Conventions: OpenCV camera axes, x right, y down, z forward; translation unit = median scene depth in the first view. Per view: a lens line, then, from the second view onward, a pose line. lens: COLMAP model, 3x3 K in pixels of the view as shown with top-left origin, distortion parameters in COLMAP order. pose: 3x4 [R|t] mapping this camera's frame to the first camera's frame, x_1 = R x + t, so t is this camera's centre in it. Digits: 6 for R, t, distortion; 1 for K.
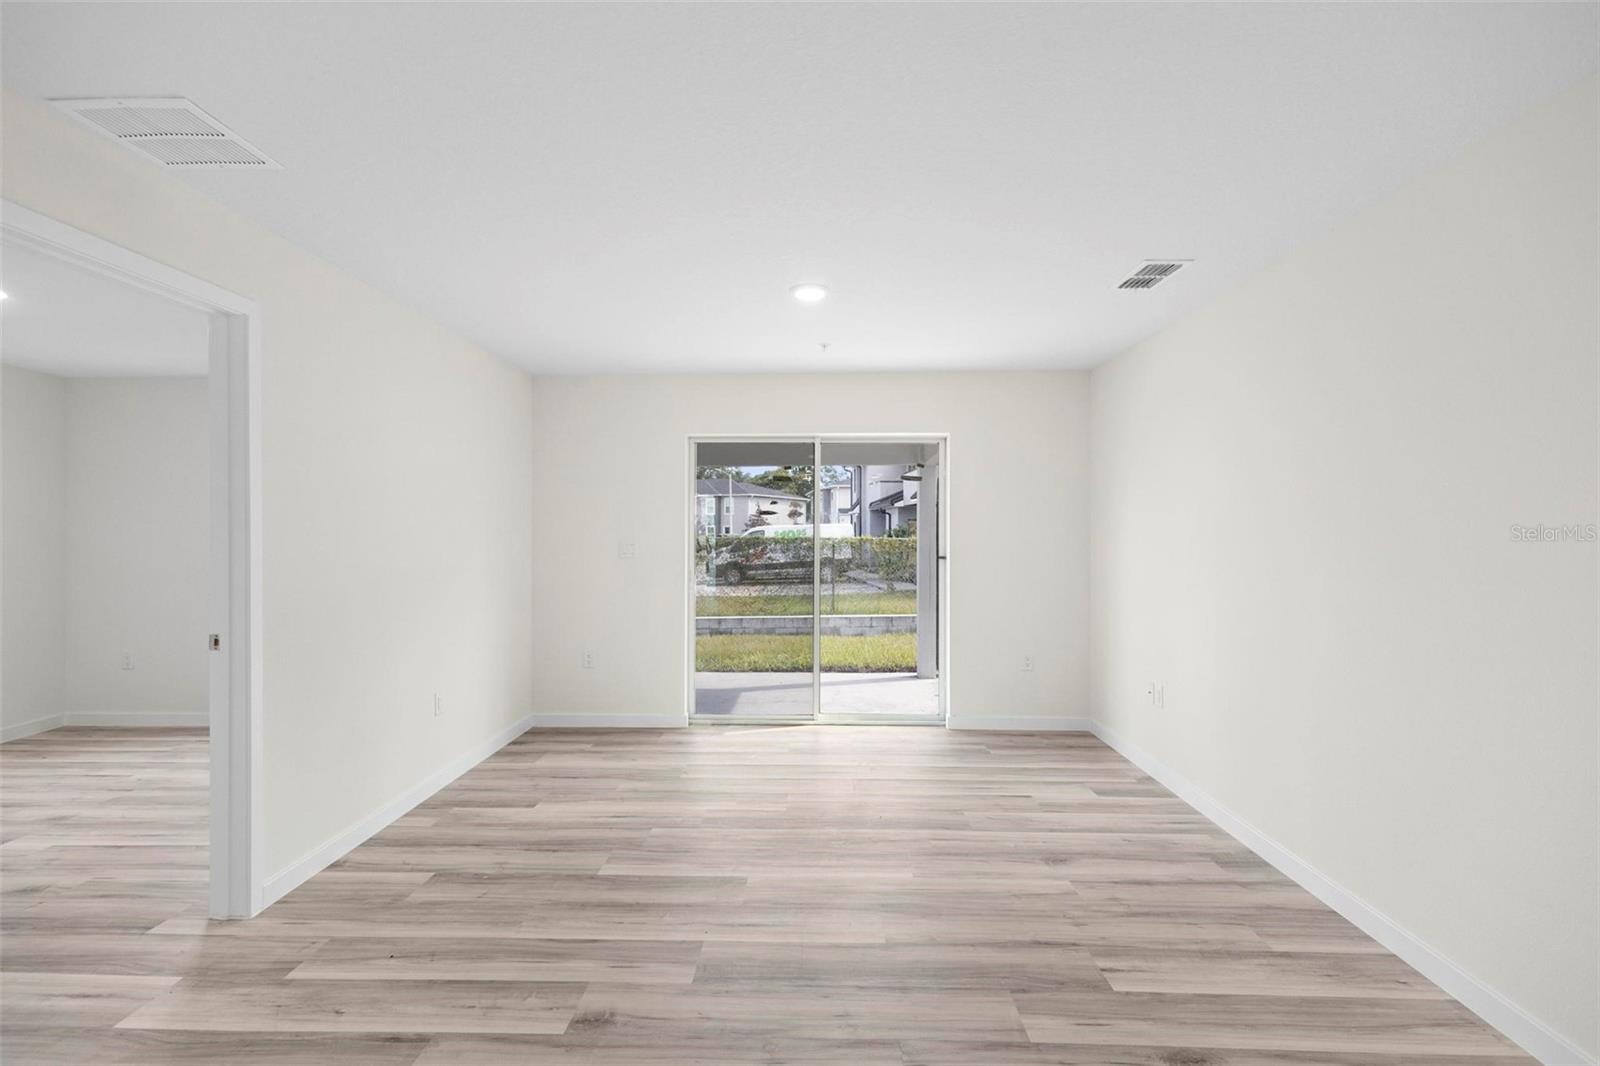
lens RADIAL K [[746.9, 0, 792.8], [0, 746.9, 532.7], [0, 0, 1]] dist [0.000202, -0.000089]
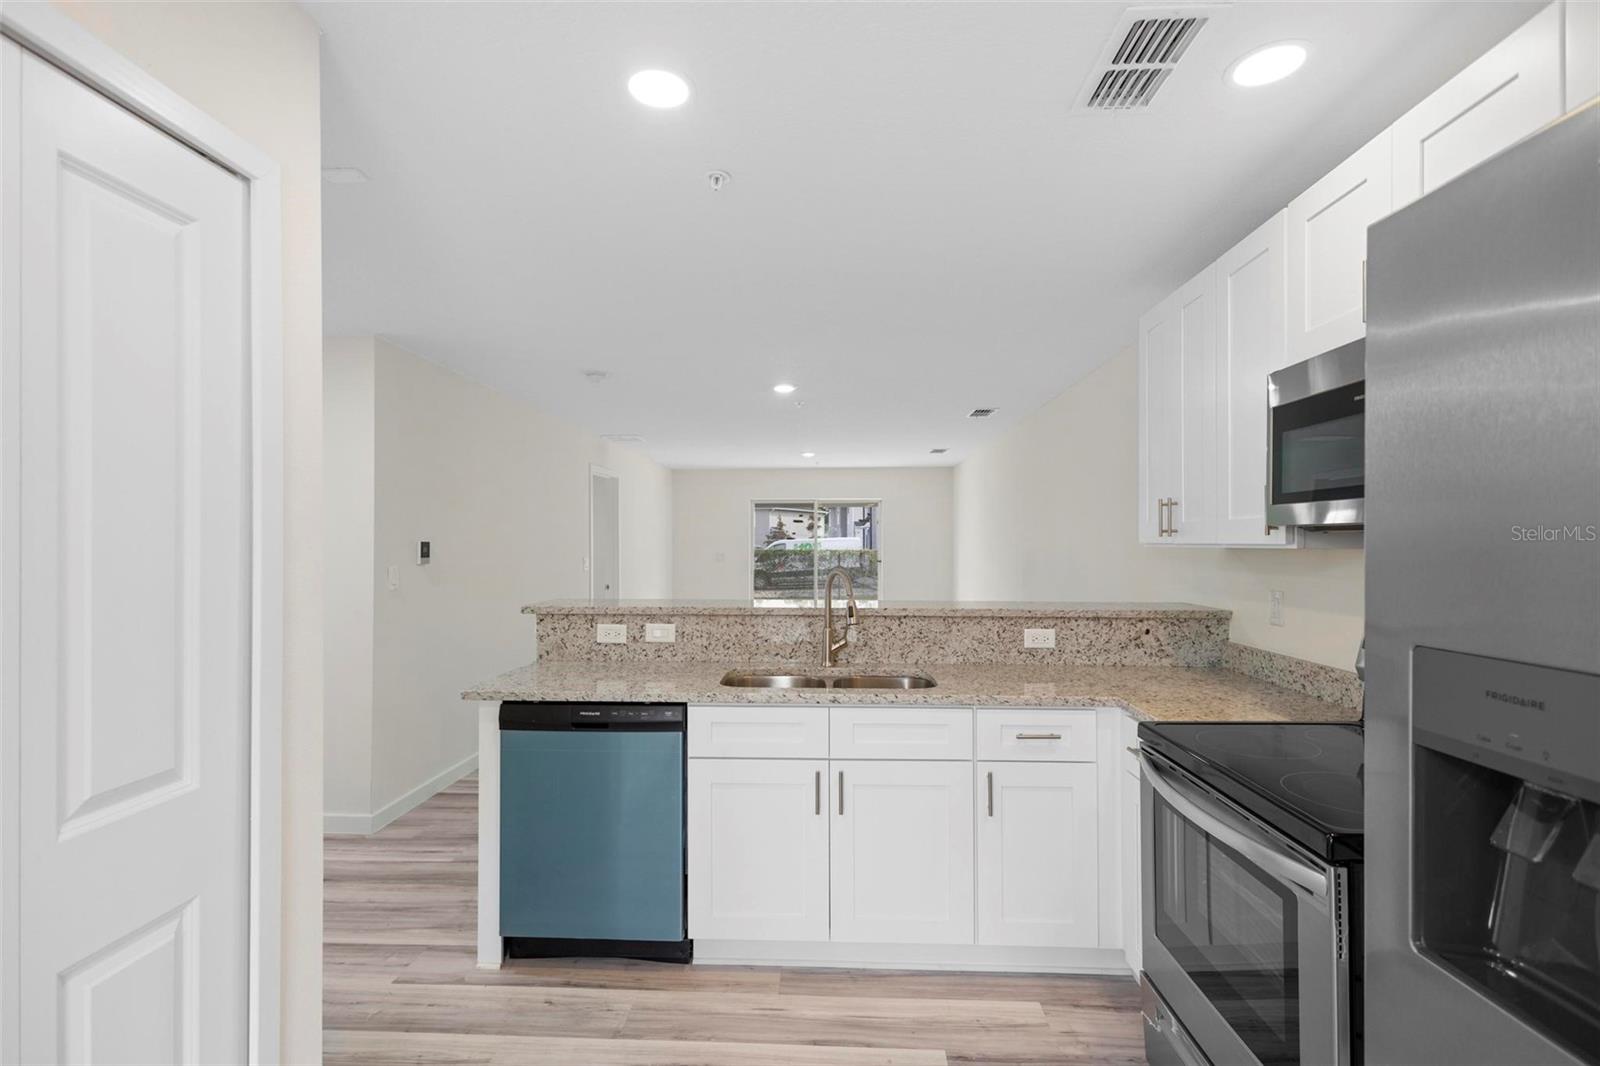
lens RADIAL K [[753.1, 0, 794.7], [0, 753.1, 545.3], [0, 0, 1]] dist [0.001828, 0.000338]
pose [[0.999719, -0.001344, -0.023688, 0.004432], [0.001377, 0.999998, 0.001395, -0.002483], [0.023686, -0.001428, 0.999718, -0.193757]]
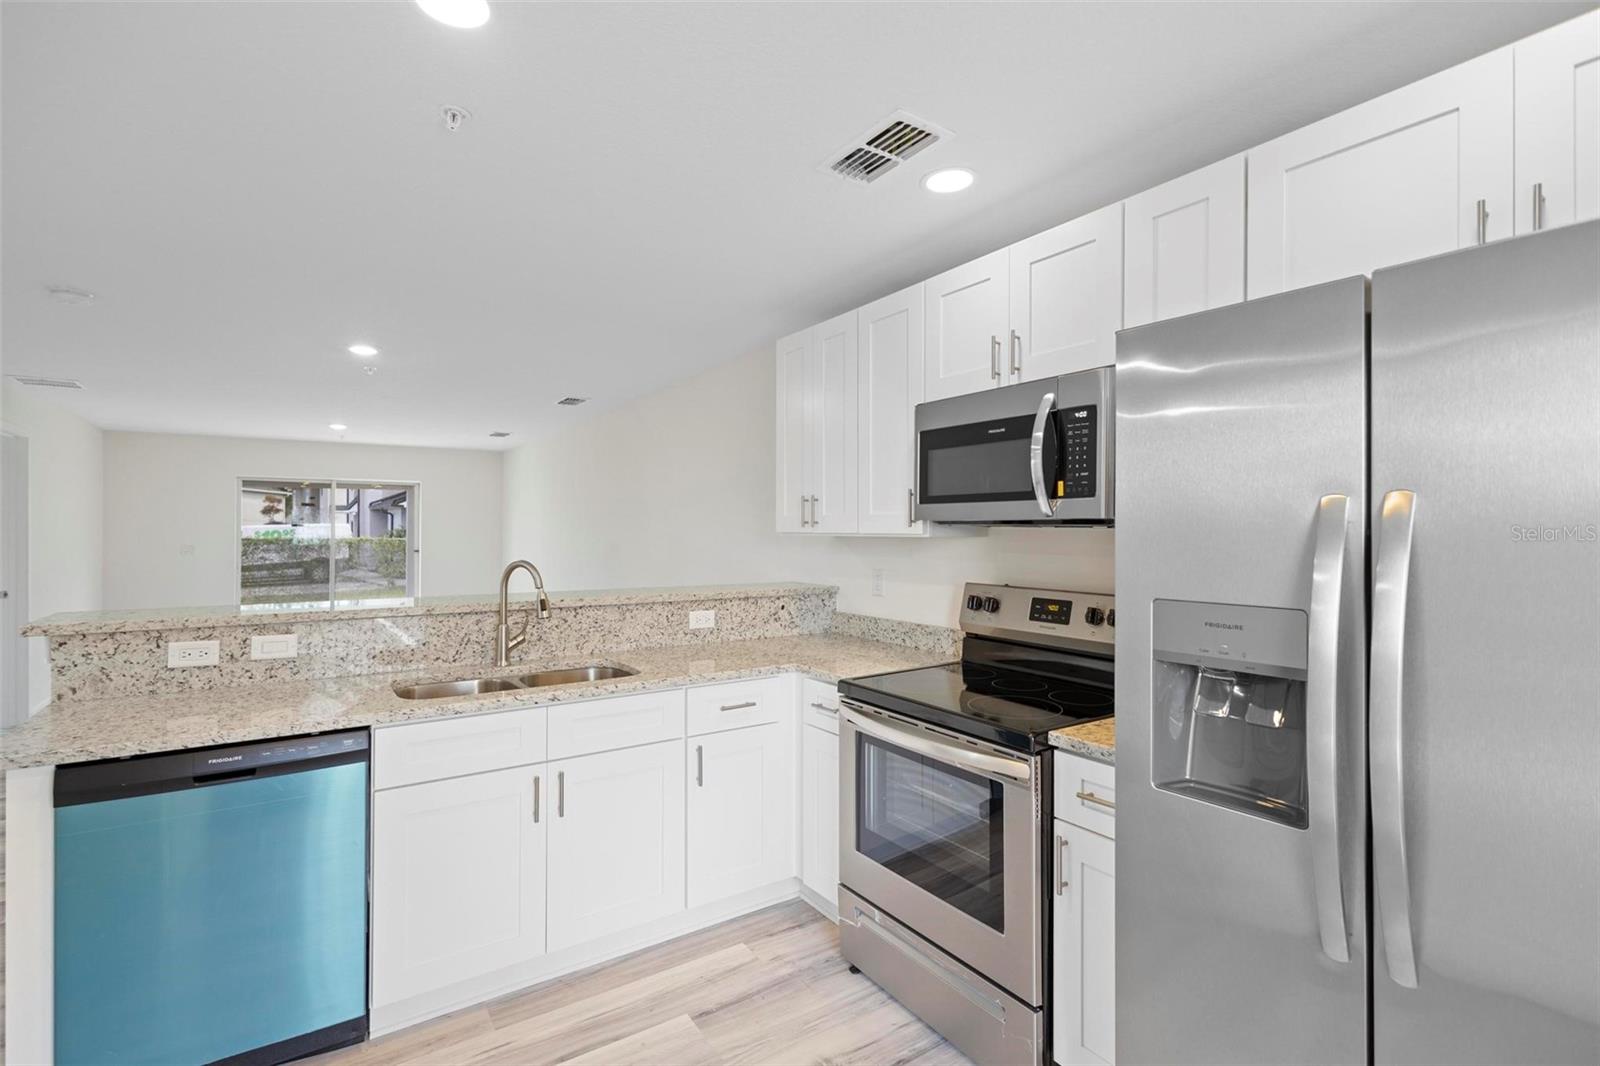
lens RADIAL K [[746.9, 0, 792.8], [0, 746.9, 532.7], [0, 0, 1]] dist [0.000202, -0.000089]
pose [[0.814998, -0.002218, 0.579459, -0.019213], [0.000742, 0.999996, 0.002784, -0.002861], [-0.579463, -0.001839, 0.814997, -0.188727]]
